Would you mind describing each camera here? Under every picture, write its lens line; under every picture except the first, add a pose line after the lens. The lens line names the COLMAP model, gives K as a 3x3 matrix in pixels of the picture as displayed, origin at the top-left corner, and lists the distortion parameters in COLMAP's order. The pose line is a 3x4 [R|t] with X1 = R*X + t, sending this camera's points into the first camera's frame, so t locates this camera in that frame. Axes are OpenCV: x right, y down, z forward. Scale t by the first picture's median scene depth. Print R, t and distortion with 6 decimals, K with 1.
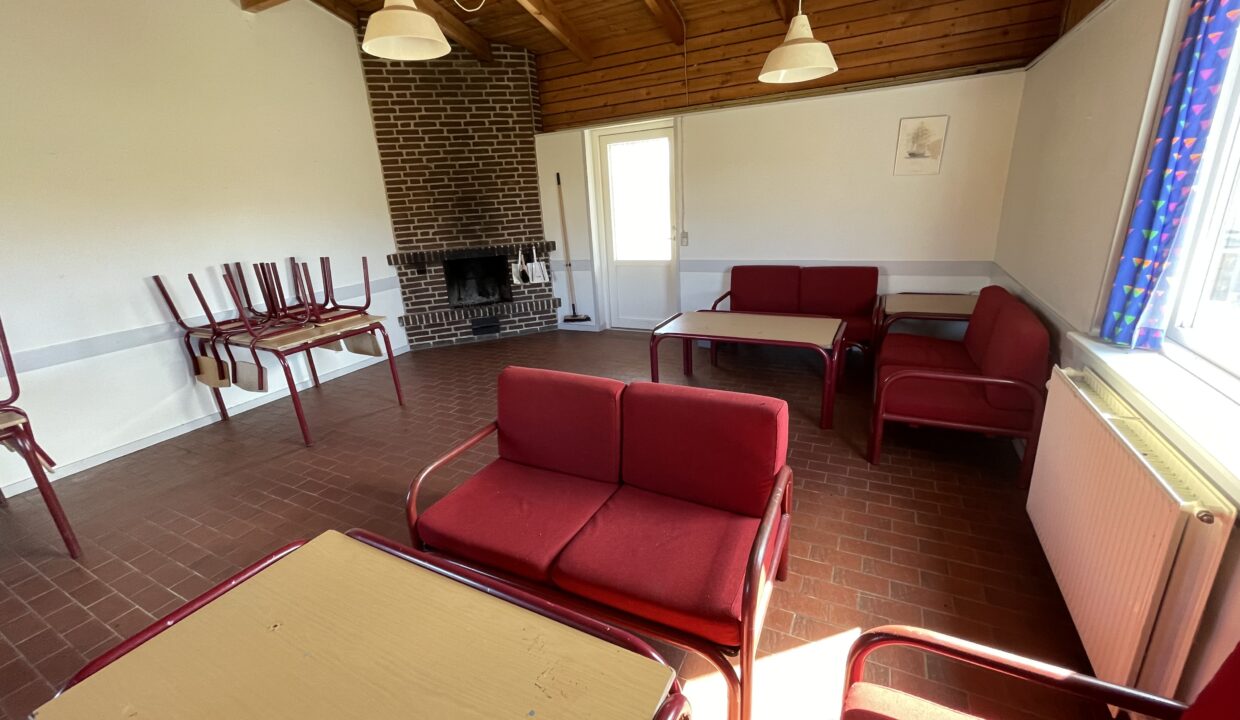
lens RADIAL K [[510.8, 0, 620.0], [0, 510.8, 360.0], [0, 0, 1]] dist [-0.001236, -0.000106]
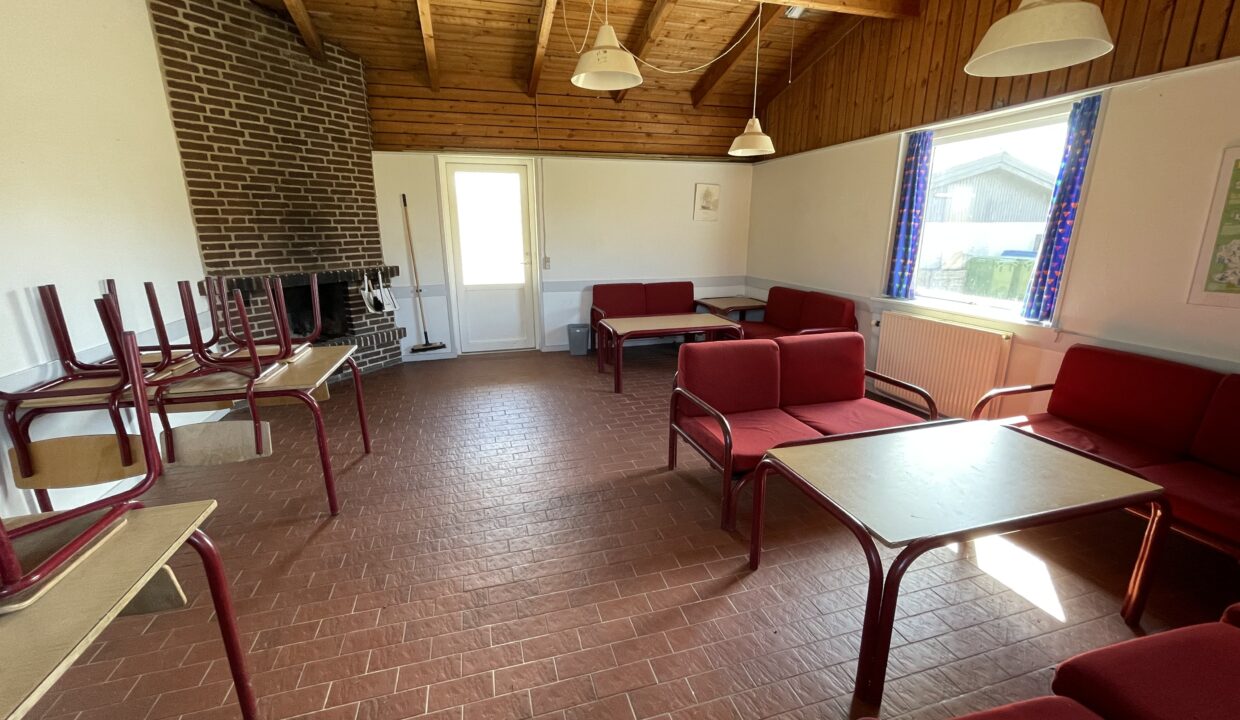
lens RADIAL K [[504.3, 0, 620.0], [0, 504.3, 360.0], [0, 0, 1]] dist [-0.001593, 0.000731]
pose [[0.722967, -0.120054, 0.680372, -0.508964], [0.173064, 0.984859, -0.010116, 0.014540], [-0.668855, 0.125061, 0.732797, 0.087464]]
